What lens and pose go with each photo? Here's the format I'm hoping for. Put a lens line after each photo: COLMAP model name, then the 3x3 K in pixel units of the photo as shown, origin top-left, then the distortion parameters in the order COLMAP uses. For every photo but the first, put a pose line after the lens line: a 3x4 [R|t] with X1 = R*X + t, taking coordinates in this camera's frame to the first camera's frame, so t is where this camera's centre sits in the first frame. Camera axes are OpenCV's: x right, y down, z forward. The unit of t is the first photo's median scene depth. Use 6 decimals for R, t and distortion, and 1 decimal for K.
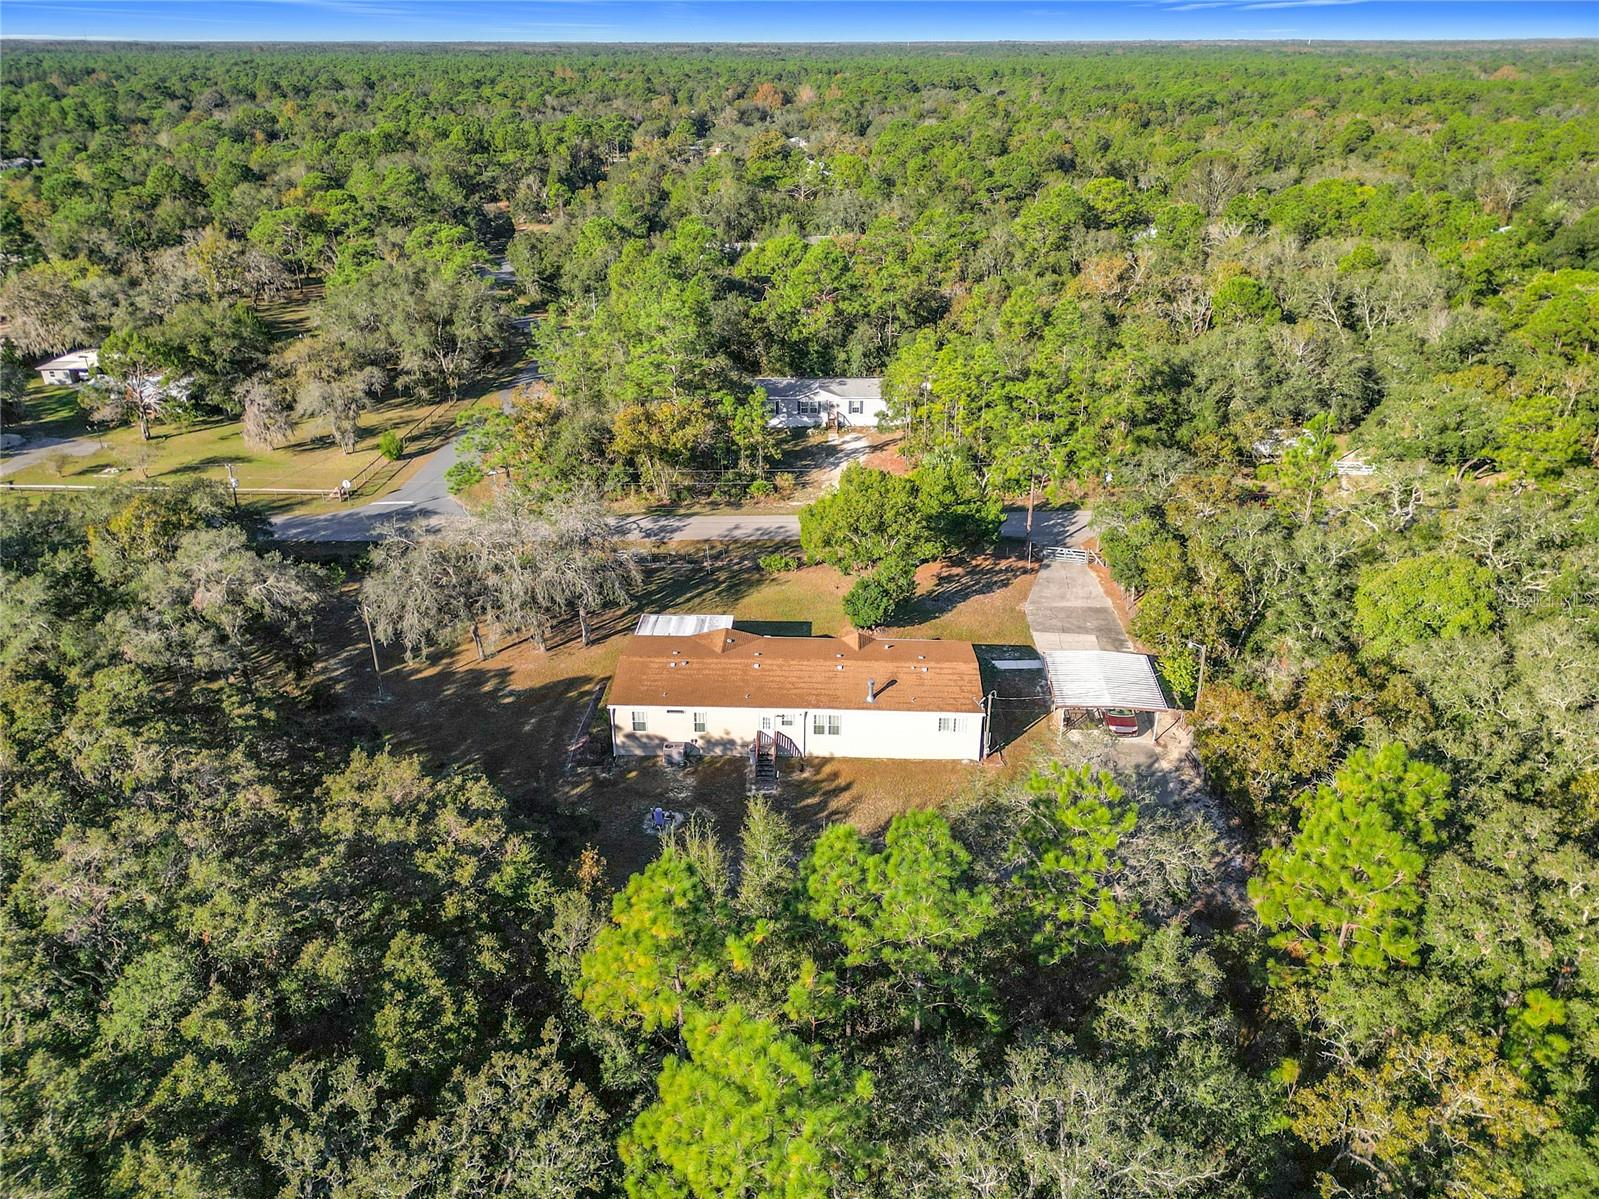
lens RADIAL K [[1144.4, 0, 799.5], [0, 1144.4, 599.5], [0, 0, 1]] dist [0.120296, -0.215619]
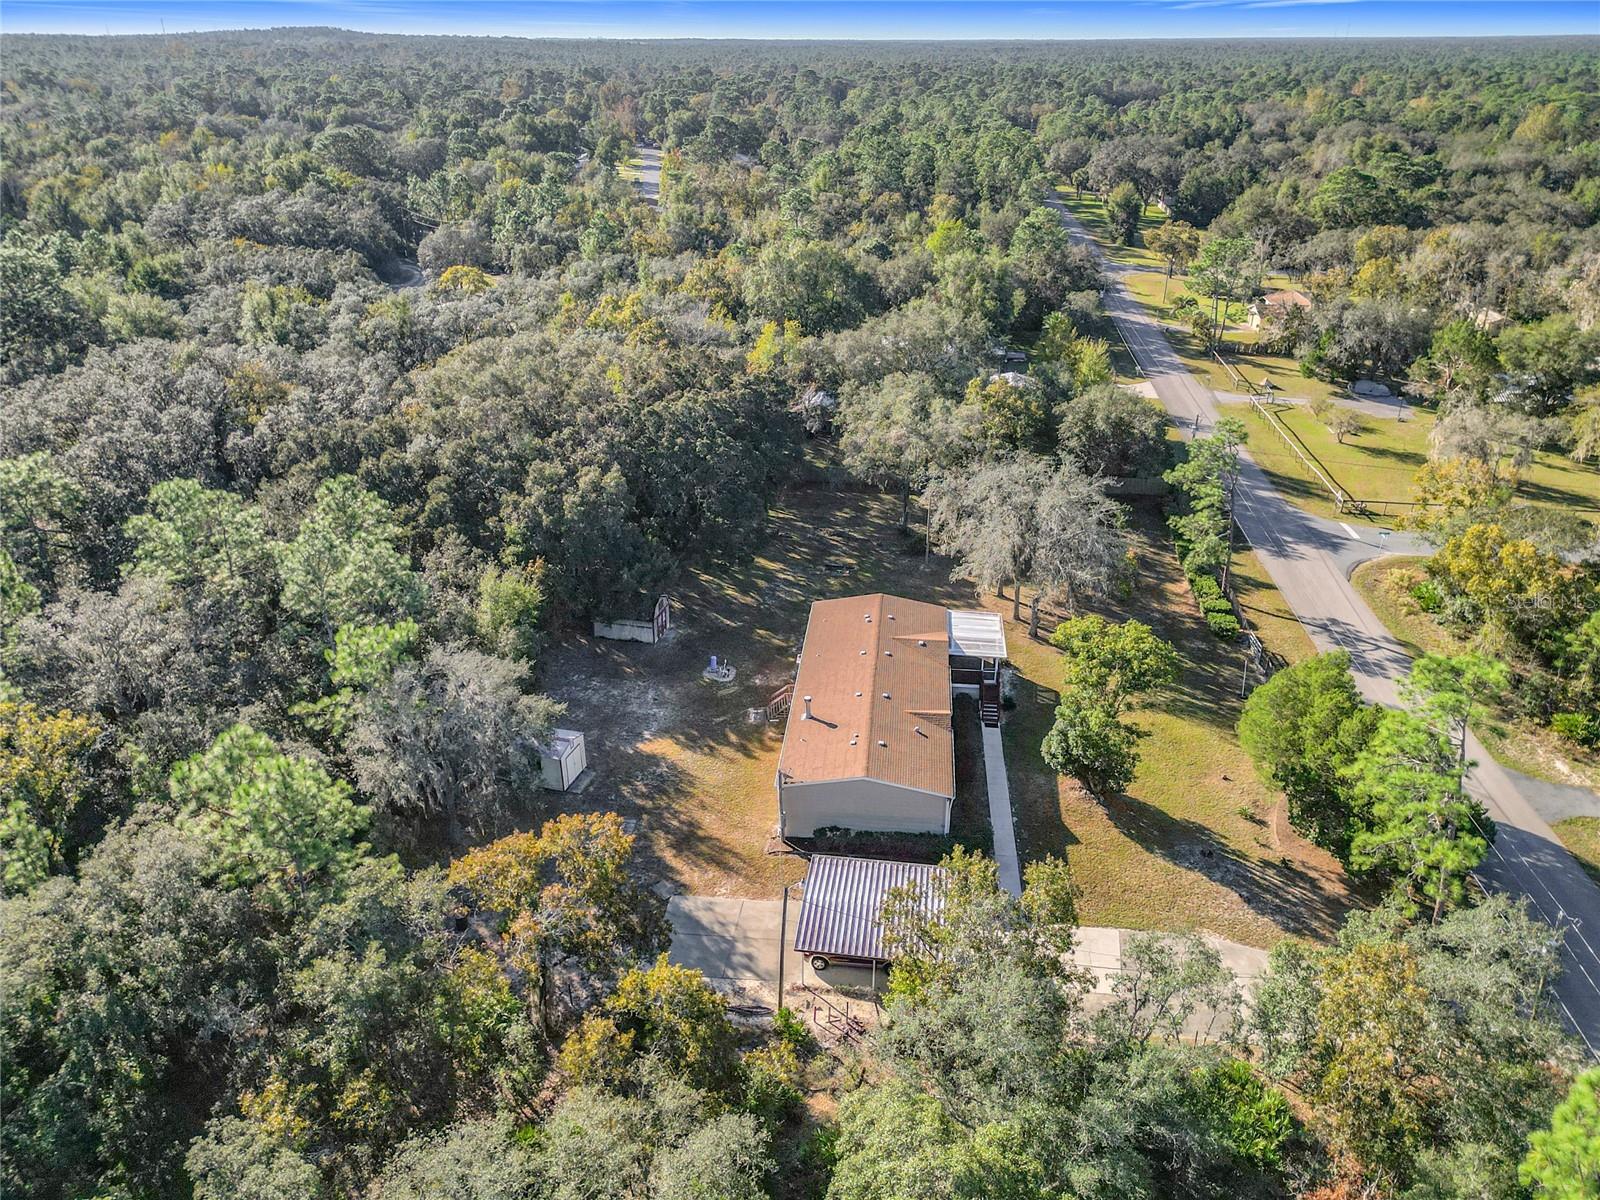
lens RADIAL K [[1149.1, 0, 800.0], [0, 1149.1, 600.0], [0, 0, 1]] dist [0.070814, -0.067538]
pose [[-0.069013, 0.429119, -0.900608, 0.754131], [-0.425254, 0.803979, 0.415664, -0.331114], [0.902439, 0.411673, 0.127000, 0.699345]]
